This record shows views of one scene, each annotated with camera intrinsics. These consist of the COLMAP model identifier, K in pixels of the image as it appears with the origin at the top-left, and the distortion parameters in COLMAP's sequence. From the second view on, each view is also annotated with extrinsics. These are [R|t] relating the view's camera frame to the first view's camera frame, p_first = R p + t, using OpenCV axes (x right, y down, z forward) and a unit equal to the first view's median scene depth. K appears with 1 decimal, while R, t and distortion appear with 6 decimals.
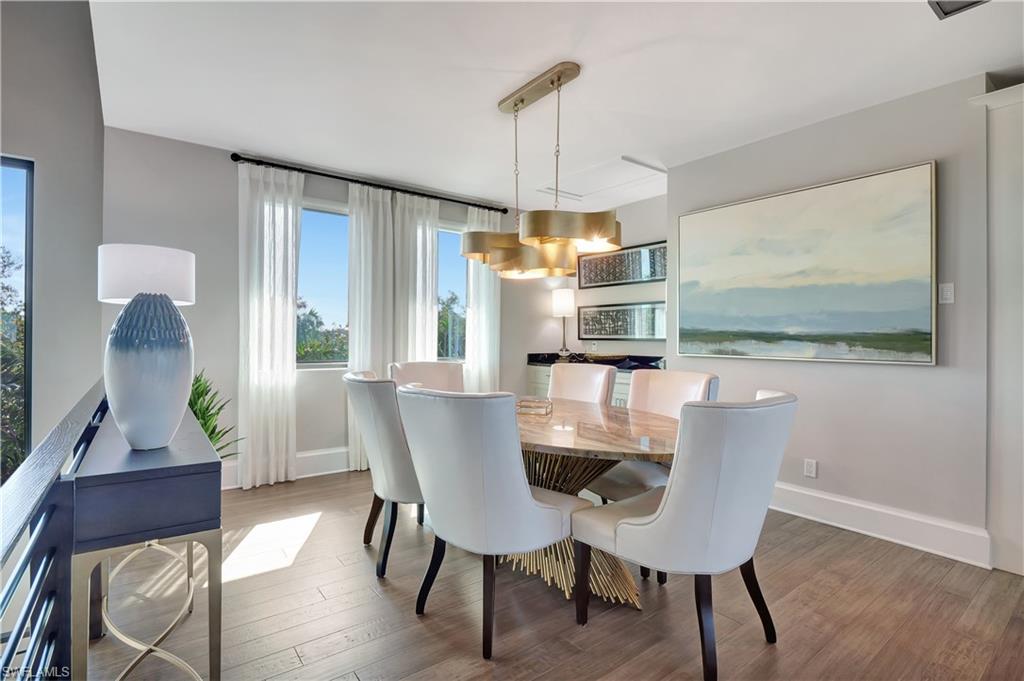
lens RADIAL K [[500.3, 0, 509.7], [0, 500.3, 337.7], [0, 0, 1]] dist [-0.002929, 0.000064]
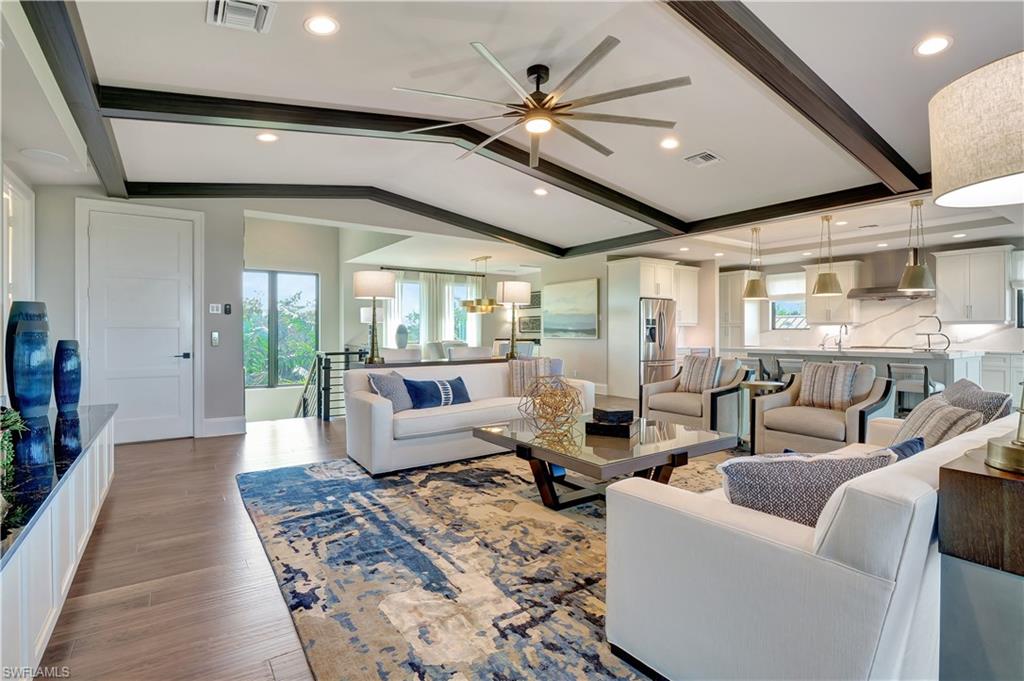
lens RADIAL K [[500.3, 0, 509.7], [0, 500.3, 337.7], [0, 0, 1]] dist [-0.002929, 0.000064]
pose [[0.998963, -0.006657, -0.045047, 0.320689], [0.007170, 0.999911, 0.011227, 0.004964], [0.044968, -0.011538, 0.998922, -1.946713]]
